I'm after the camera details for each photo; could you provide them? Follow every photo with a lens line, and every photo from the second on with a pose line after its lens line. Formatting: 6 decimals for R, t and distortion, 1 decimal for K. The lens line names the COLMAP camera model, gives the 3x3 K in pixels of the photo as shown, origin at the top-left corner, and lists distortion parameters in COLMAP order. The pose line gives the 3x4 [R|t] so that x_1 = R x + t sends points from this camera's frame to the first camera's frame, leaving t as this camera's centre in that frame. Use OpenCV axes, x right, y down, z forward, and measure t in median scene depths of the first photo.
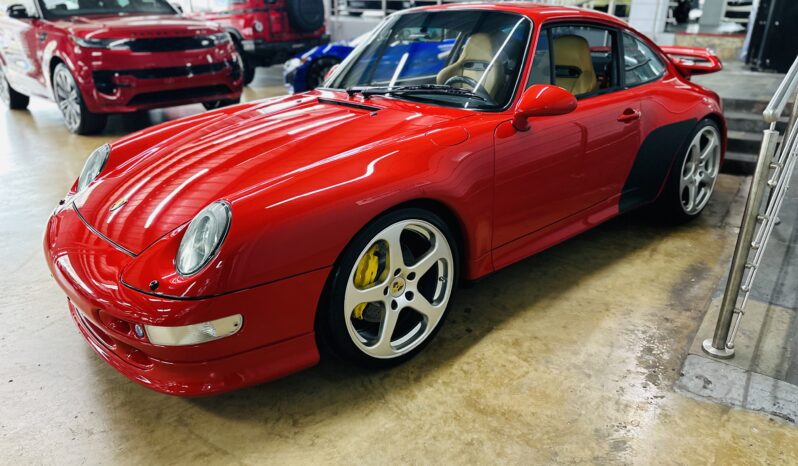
lens RADIAL K [[547.0, 0, 399.4], [0, 547.0, 231.3], [0, 0, 1]] dist [0.008265, 0.001766]
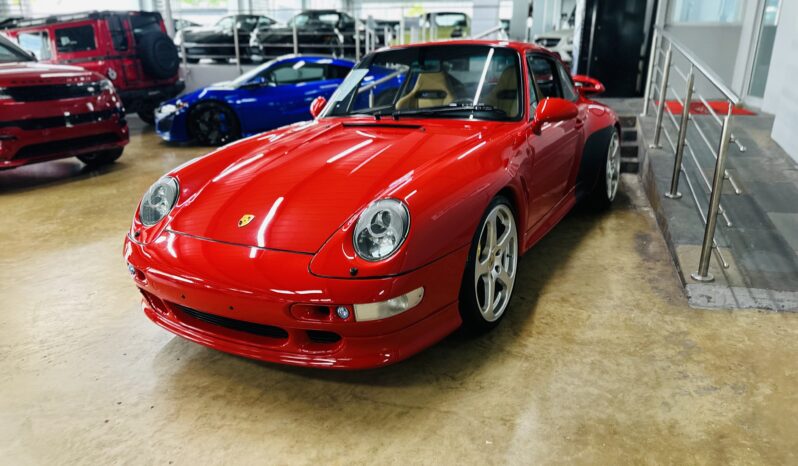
lens RADIAL K [[547.0, 0, 398.7], [0, 547.0, 234.3], [0, 0, 1]] dist [0.008265, 0.001766]
pose [[0.947925, -0.114732, 0.297111, -0.399126], [0.135350, 0.989550, -0.049707, 0.052653], [-0.288303, 0.087332, 0.953548, -0.081616]]
